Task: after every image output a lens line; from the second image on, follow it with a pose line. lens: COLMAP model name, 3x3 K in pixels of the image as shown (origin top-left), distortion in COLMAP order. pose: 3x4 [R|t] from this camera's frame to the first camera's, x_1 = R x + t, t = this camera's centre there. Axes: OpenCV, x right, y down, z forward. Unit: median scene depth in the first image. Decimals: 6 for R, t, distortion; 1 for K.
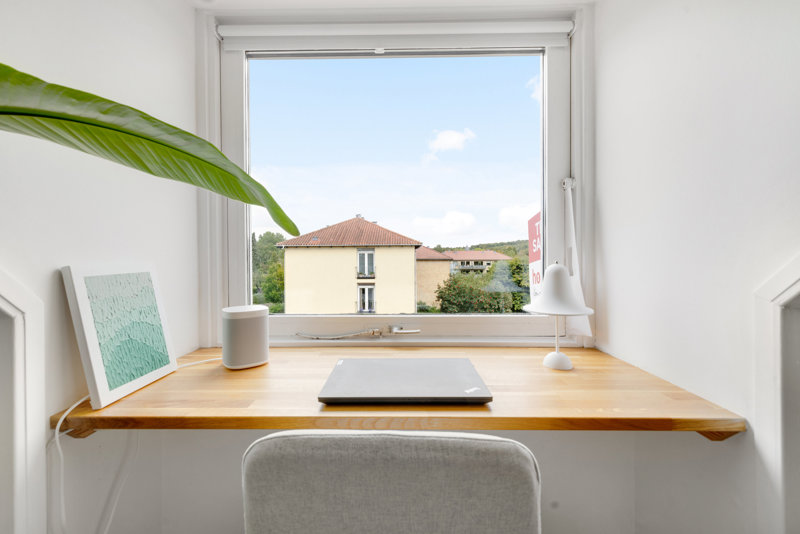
lens RADIAL K [[338.6, 0, 397.9], [0, 338.6, 256.6], [0, 0, 1]] dist [-0.000916, -0.000234]
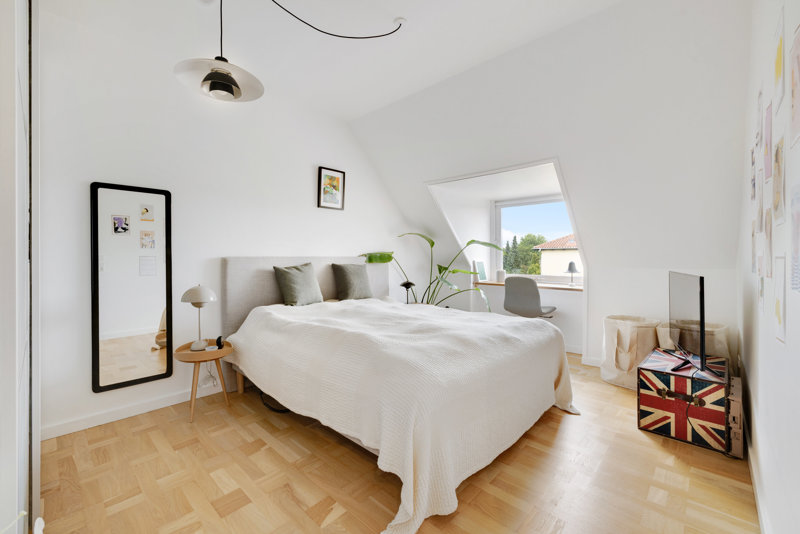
lens RADIAL K [[338.6, 0, 397.9], [0, 338.6, 256.6], [0, 0, 1]] dist [-0.000916, -0.000234]
pose [[0.738764, 0.003966, -0.673953, 0.135972], [-0.006875, 0.999975, -0.001652, -0.000279], [0.673929, 0.005854, 0.738773, -0.281252]]
